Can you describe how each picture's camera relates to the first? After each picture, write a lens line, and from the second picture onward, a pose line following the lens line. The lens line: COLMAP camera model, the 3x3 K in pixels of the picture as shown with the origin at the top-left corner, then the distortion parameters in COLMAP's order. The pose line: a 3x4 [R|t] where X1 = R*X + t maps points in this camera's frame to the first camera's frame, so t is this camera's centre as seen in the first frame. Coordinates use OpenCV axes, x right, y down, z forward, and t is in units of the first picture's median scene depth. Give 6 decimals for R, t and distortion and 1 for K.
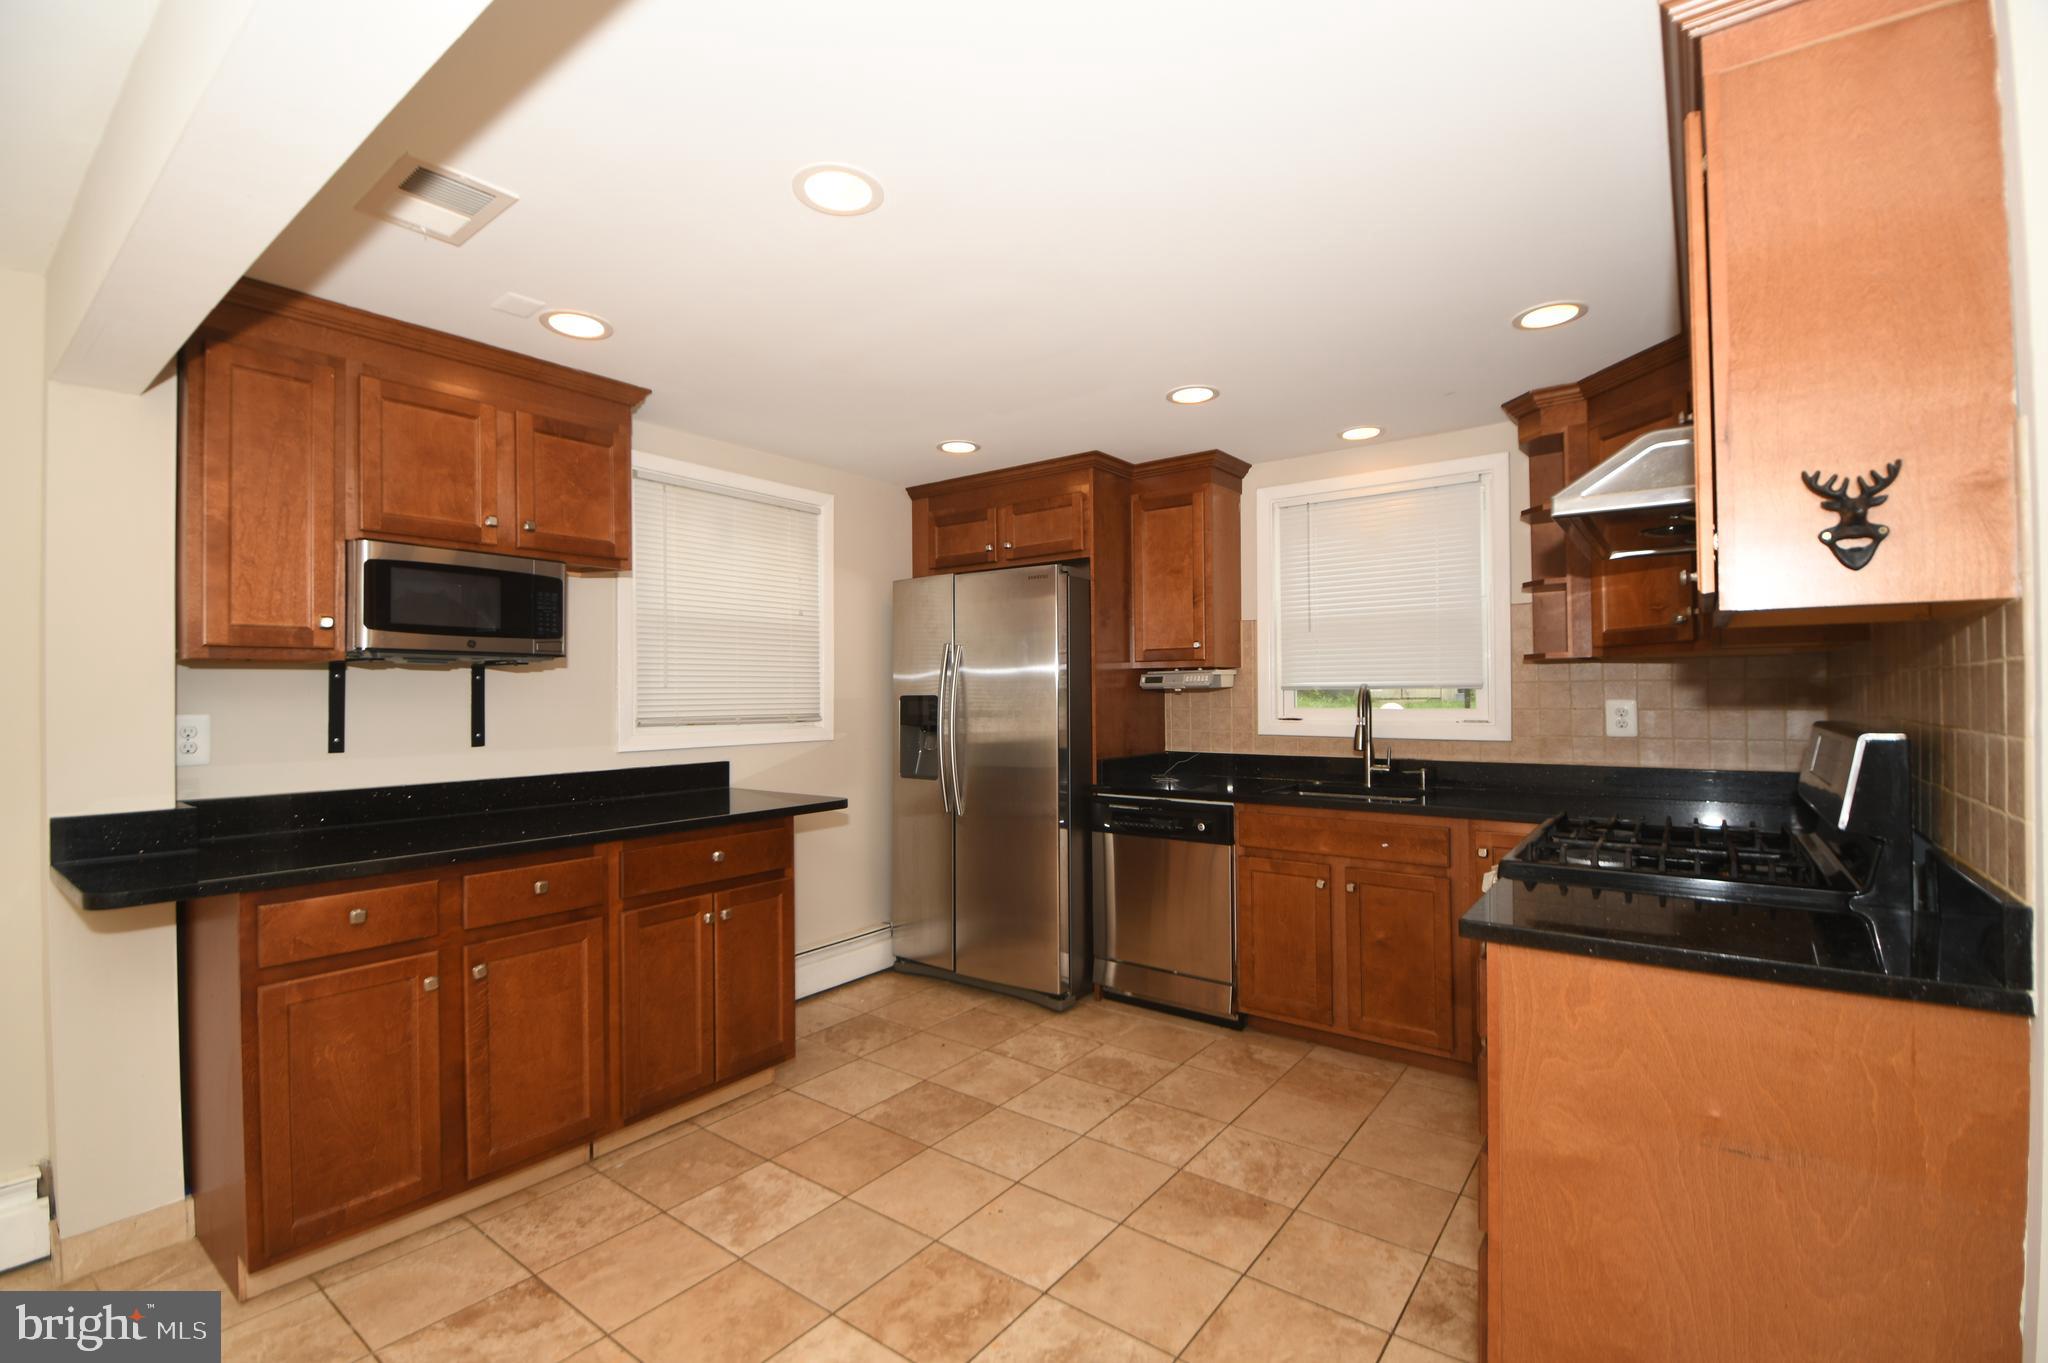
lens RADIAL K [[895.9, 0, 1026.2], [0, 895.9, 678.8], [0, 0, 1]] dist [-0.002656, -0.008350]
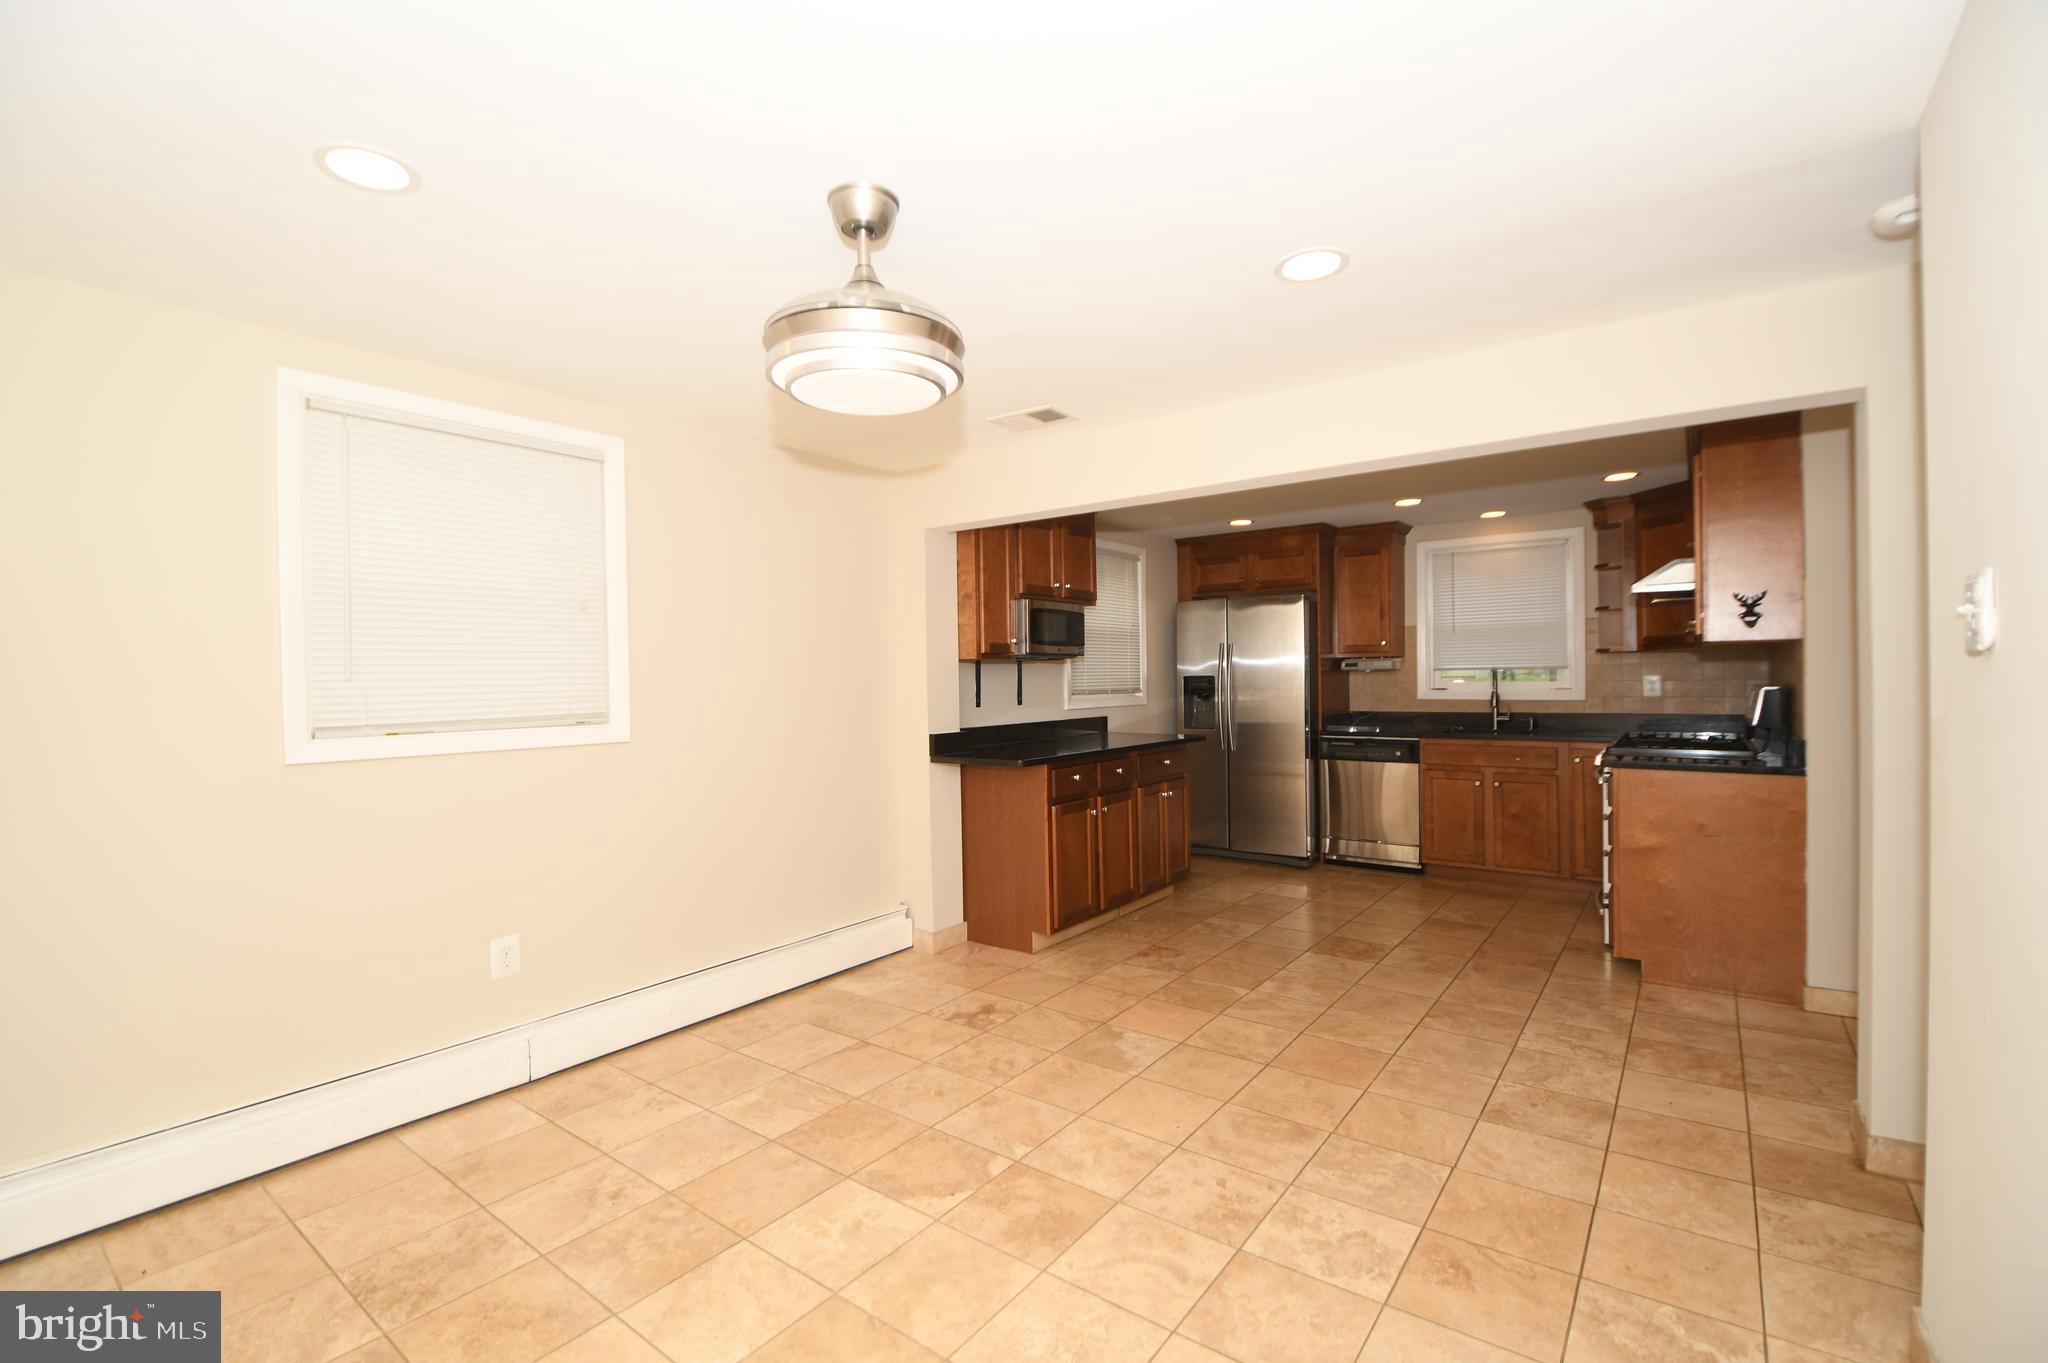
lens RADIAL K [[895.9, 0, 1017.6], [0, 895.9, 679.0], [0, 0, 1]] dist [-0.002656, -0.008350]
pose [[0.999947, -0.007029, -0.007464, -0.596765], [0.007173, 0.999784, 0.019484, -0.012392], [0.007325, -0.019536, 0.999782, -0.799743]]
